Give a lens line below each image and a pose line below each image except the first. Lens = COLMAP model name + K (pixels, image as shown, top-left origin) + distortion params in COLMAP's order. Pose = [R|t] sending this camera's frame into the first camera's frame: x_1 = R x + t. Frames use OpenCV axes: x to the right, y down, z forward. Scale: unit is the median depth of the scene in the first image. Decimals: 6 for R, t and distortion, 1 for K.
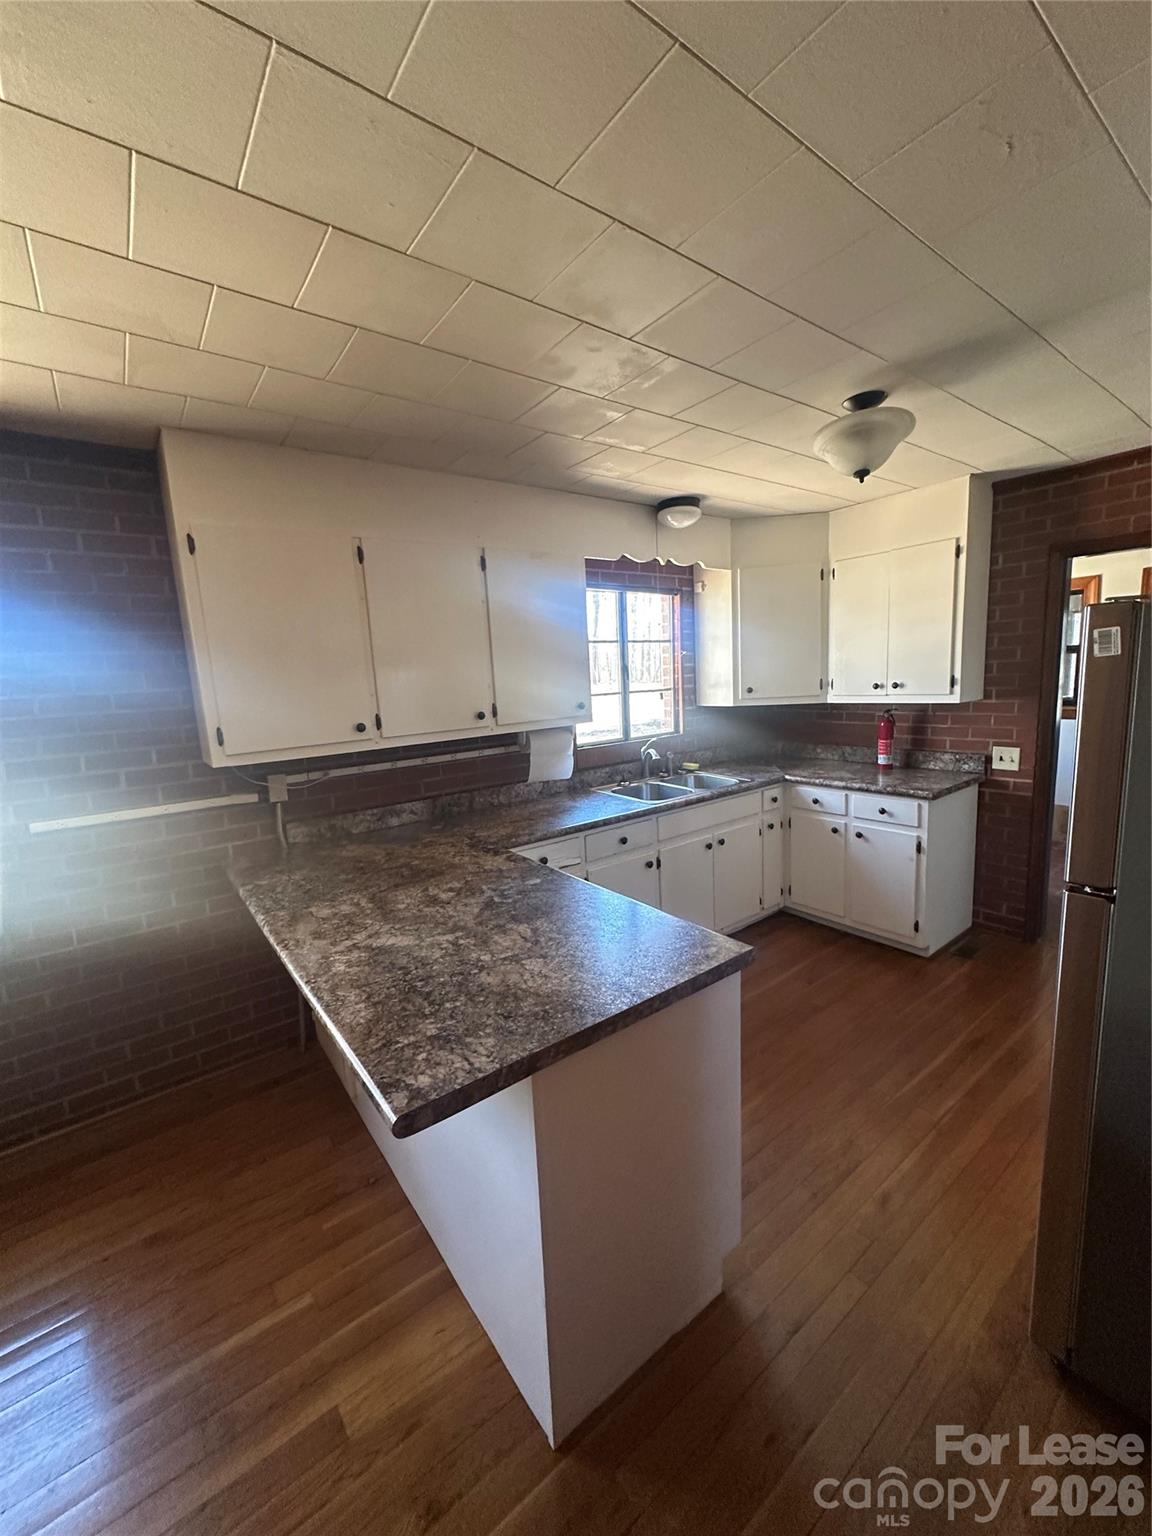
lens RADIAL K [[611.4, 0, 576.9], [0, 611.4, 773.4], [0, 0, 1]] dist [0.002310, 0.000079]
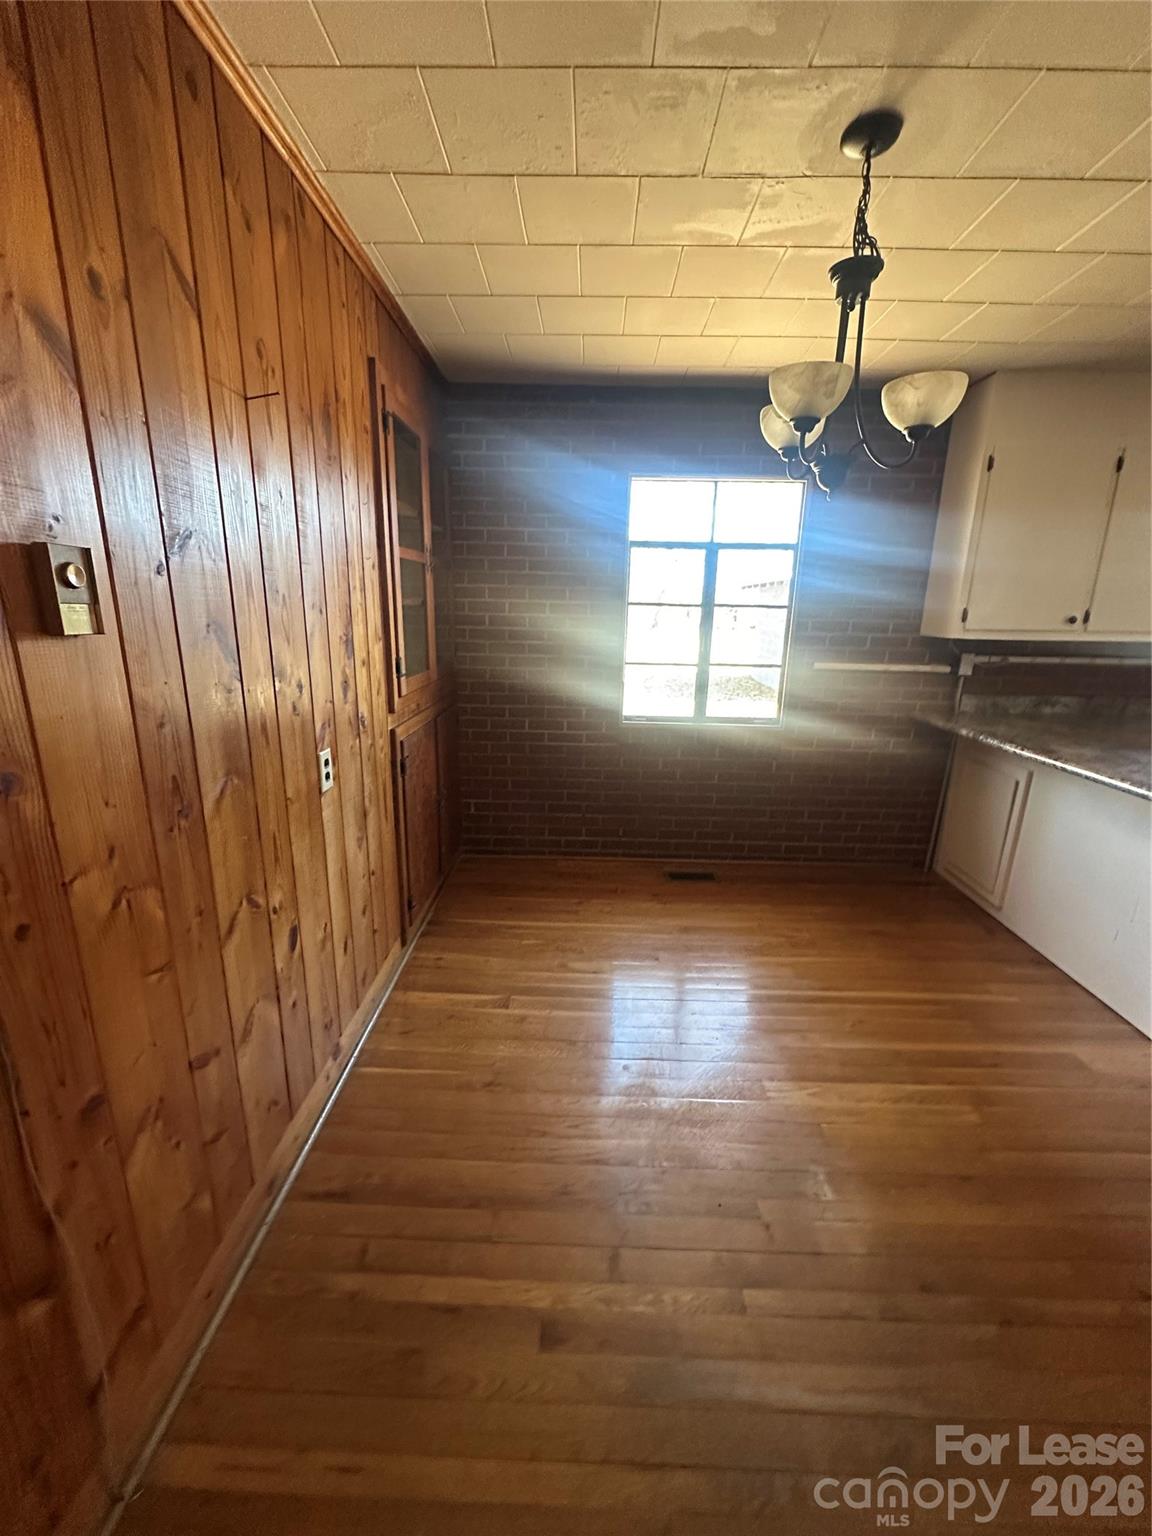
lens RADIAL K [[611.4, 0, 577.2], [0, 611.4, 760.5], [0, 0, 1]] dist [0.002310, 0.000079]
pose [[0.783235, 0.219173, -0.581813, -0.336107], [-0.155447, 0.975115, 0.158071, 0.139991], [0.601980, -0.033366, 0.797814, -0.480739]]
